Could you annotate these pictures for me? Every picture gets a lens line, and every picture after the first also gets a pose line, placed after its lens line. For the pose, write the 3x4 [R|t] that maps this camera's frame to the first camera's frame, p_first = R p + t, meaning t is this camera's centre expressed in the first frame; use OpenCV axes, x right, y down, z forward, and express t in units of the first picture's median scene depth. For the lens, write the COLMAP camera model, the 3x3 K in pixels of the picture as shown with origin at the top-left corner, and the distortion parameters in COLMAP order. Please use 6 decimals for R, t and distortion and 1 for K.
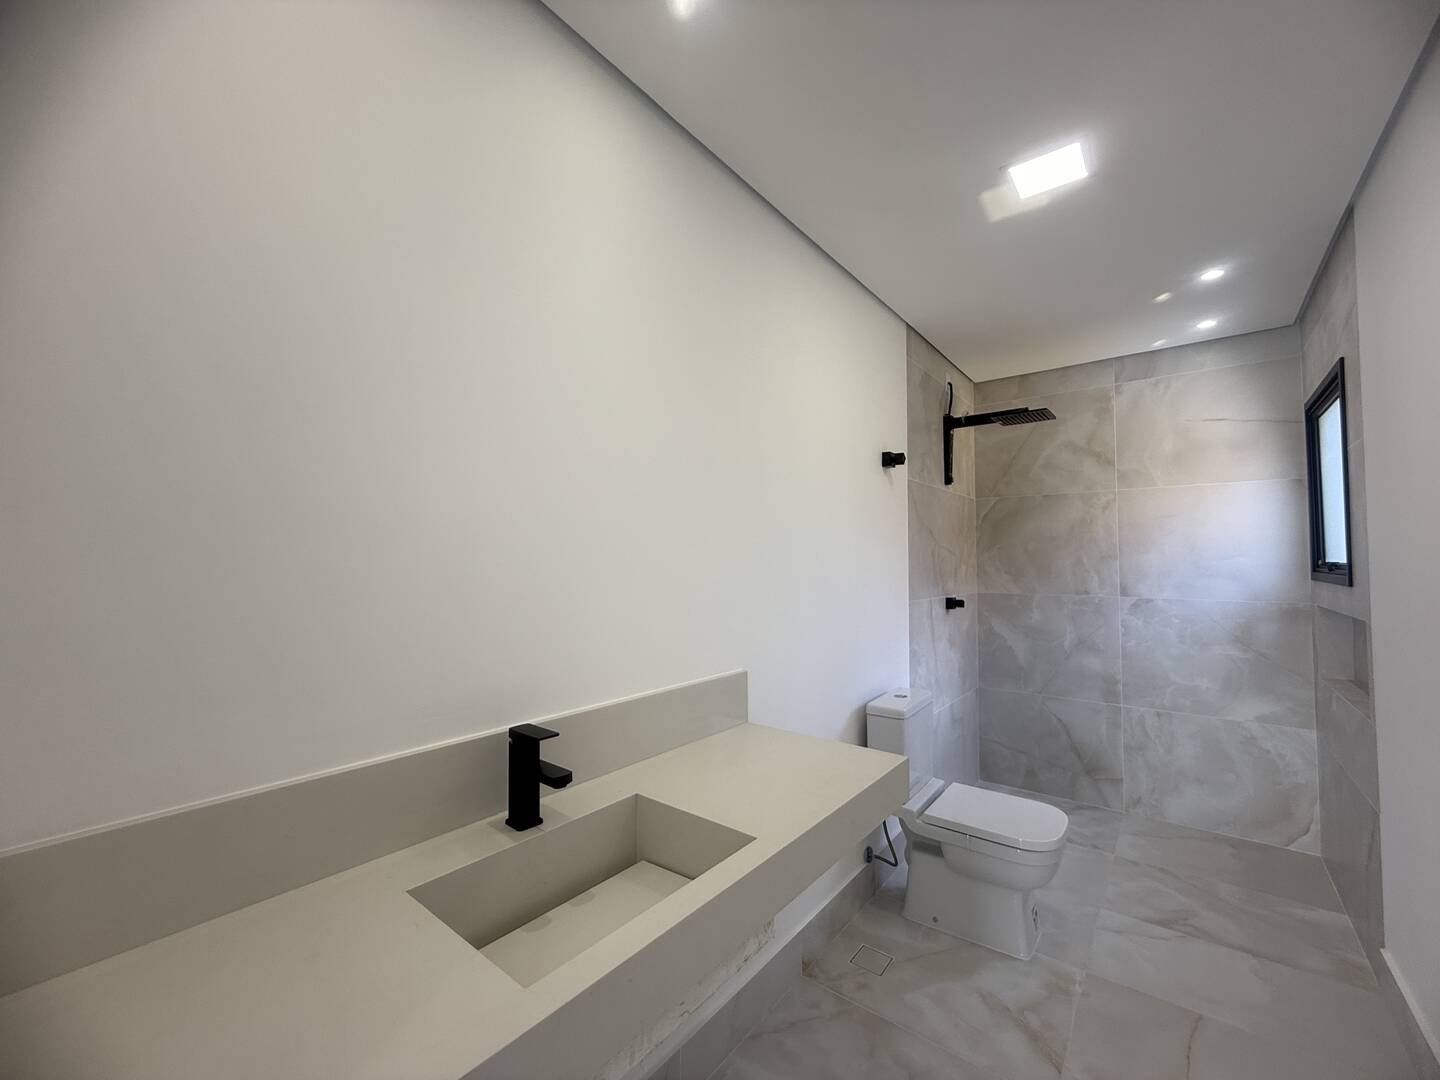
lens RADIAL K [[577.5, 0, 716.2], [0, 577.5, 541.2], [0, 0, 1]] dist [-0.002091, 0.000952]
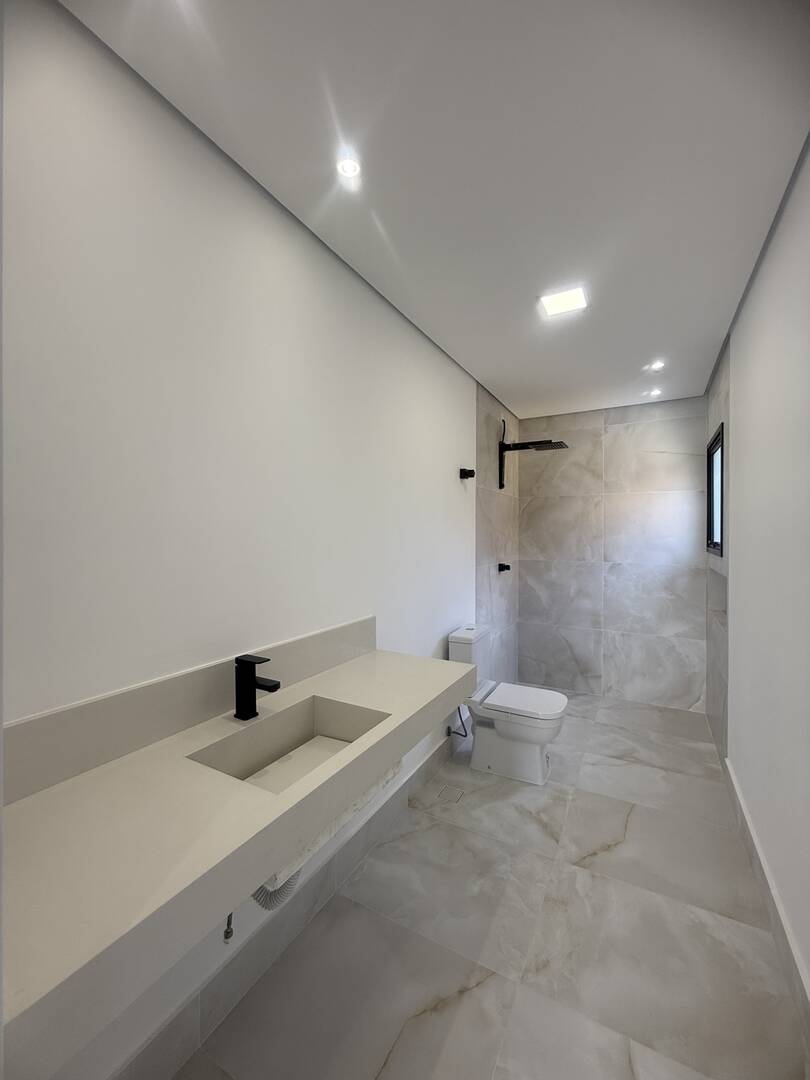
lens RADIAL K [[433.1, 0, 406.9], [0, 433.1, 537.4], [0, 0, 1]] dist [-0.002091, 0.000952]
pose [[0.985413, -0.000215, 0.170179, -0.044816], [-0.007177, 0.999057, 0.042819, -0.025738], [-0.170027, -0.043415, 0.984482, -0.103577]]
